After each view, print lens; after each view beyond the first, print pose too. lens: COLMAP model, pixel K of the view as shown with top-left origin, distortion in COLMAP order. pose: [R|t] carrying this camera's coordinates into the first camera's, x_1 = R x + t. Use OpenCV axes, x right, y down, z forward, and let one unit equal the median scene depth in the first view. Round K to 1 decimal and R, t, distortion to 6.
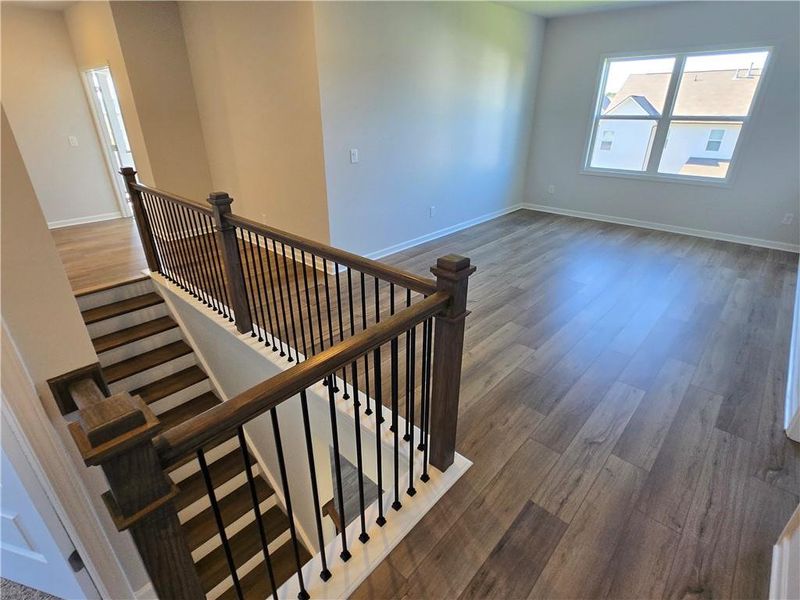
lens RADIAL K [[407.3, 0, 400.0], [0, 407.3, 300.0], [0, 0, 1]] dist [0.000531, -0.000106]
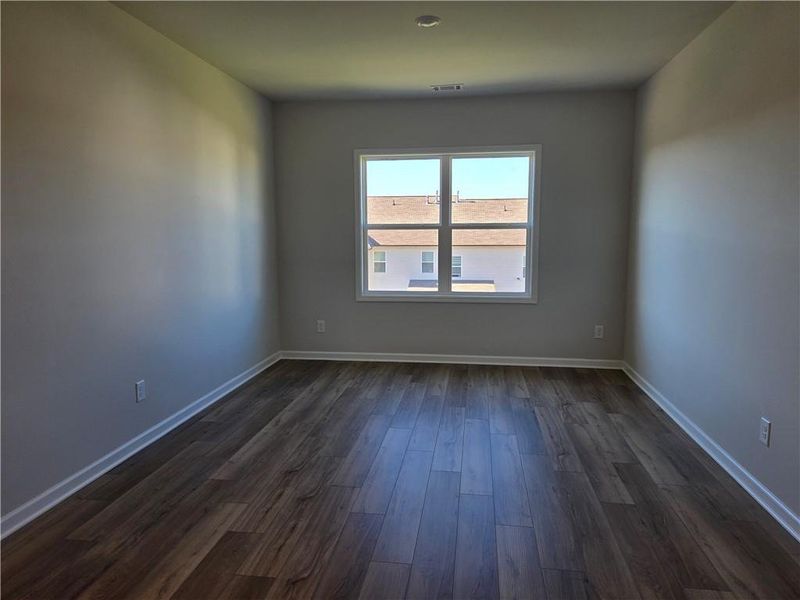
lens RADIAL K [[558.7, 0, 401.5], [0, 558.7, 290.5], [0, 0, 1]] dist [0.054191, -0.000599]
pose [[0.824939, -0.059884, 0.562040, -0.038205], [0.243795, 0.934816, -0.258230, -0.068755], [-0.509940, 0.350047, 0.785766, 0.229000]]
